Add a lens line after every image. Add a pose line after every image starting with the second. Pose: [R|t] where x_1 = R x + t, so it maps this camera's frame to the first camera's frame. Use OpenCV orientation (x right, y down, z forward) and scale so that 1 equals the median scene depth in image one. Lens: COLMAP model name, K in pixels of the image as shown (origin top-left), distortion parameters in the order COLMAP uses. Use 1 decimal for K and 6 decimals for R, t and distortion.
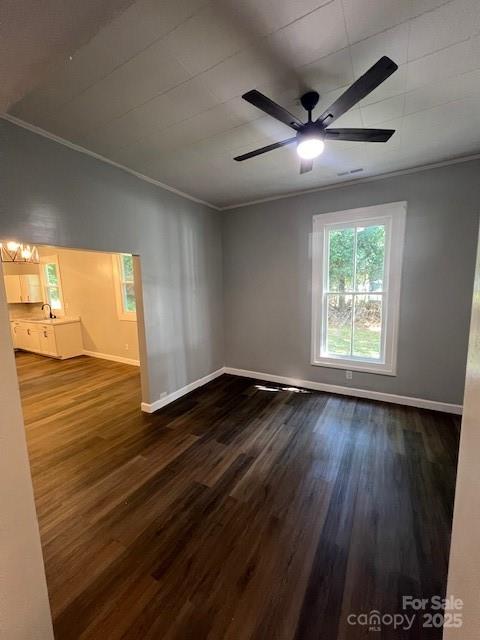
lens RADIAL K [[257.4, 0, 237.4], [0, 257.4, 319.7], [0, 0, 1]] dist [0.009187, 0.000447]
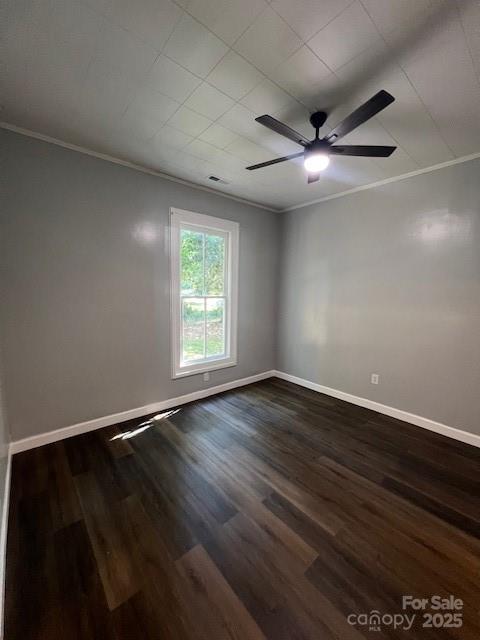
lens RADIAL K [[257.4, 0, 239.2], [0, 257.4, 321.8], [0, 0, 1]] dist [0.009187, 0.000447]
pose [[0.337201, -0.087922, 0.937318, -0.477803], [0.097687, 0.993523, 0.058051, -0.051454], [-0.936351, 0.071989, 0.343606, 0.525666]]
